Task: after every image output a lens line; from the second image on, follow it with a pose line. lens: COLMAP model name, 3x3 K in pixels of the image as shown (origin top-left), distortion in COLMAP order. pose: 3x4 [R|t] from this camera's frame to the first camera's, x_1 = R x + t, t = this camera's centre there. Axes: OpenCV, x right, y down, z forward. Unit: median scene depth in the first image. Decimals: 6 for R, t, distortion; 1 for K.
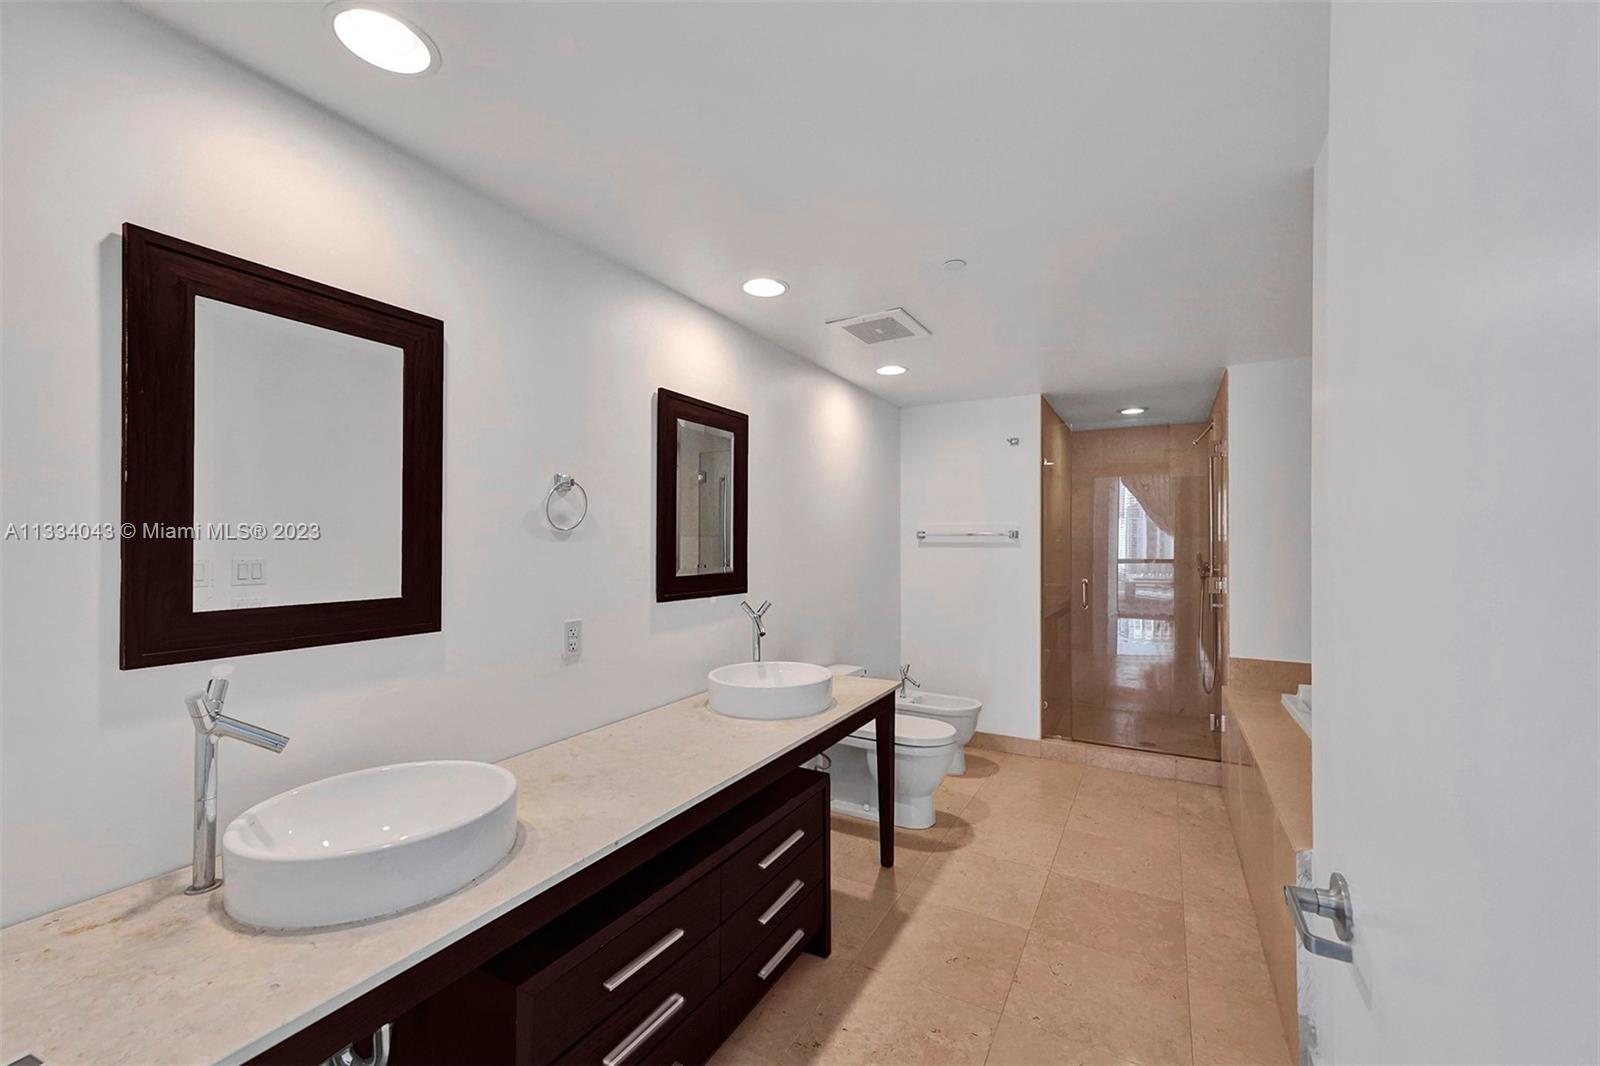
lens RADIAL K [[651.5, 0, 792.8], [0, 651.5, 533.0], [0, 0, 1]] dist [0.017354, 0.000595]
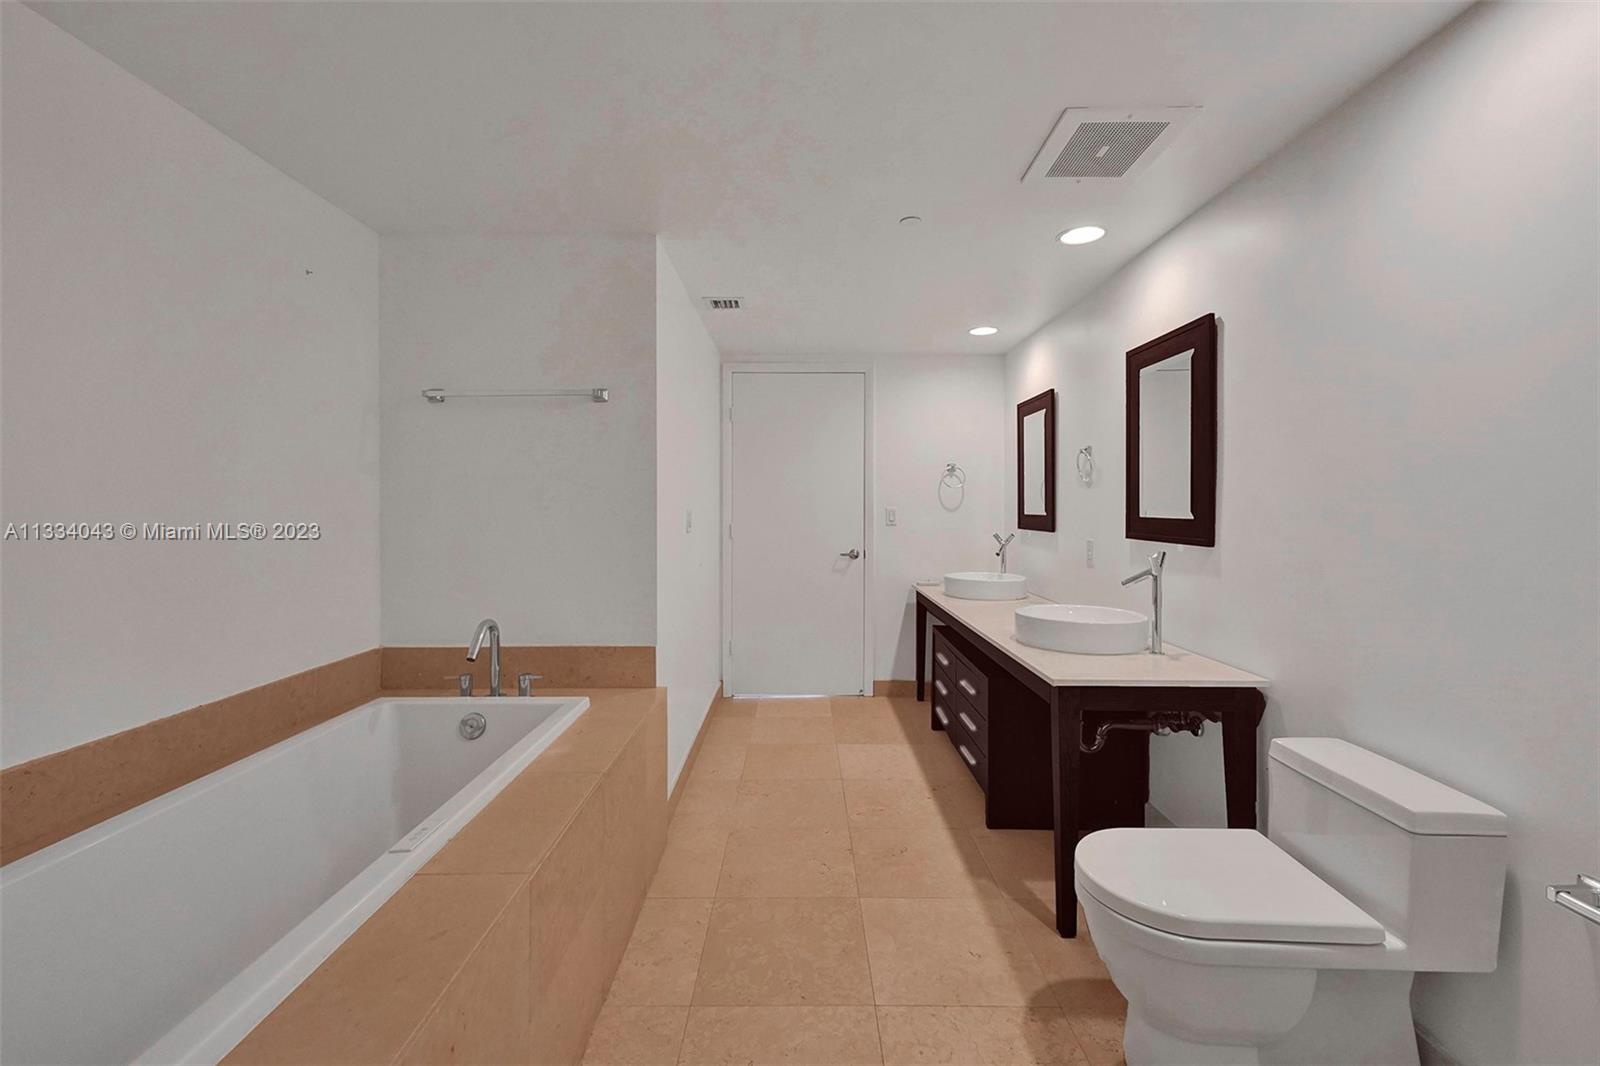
lens RADIAL K [[651.5, 0, 792.8], [0, 651.5, 533.0], [0, 0, 1]] dist [0.017354, 0.000595]
pose [[-0.876396, 0.011664, -0.481450, 0.863599], [-0.001191, 0.999651, 0.026386, 0.065654], [0.481590, 0.023698, -0.876076, 1.716716]]
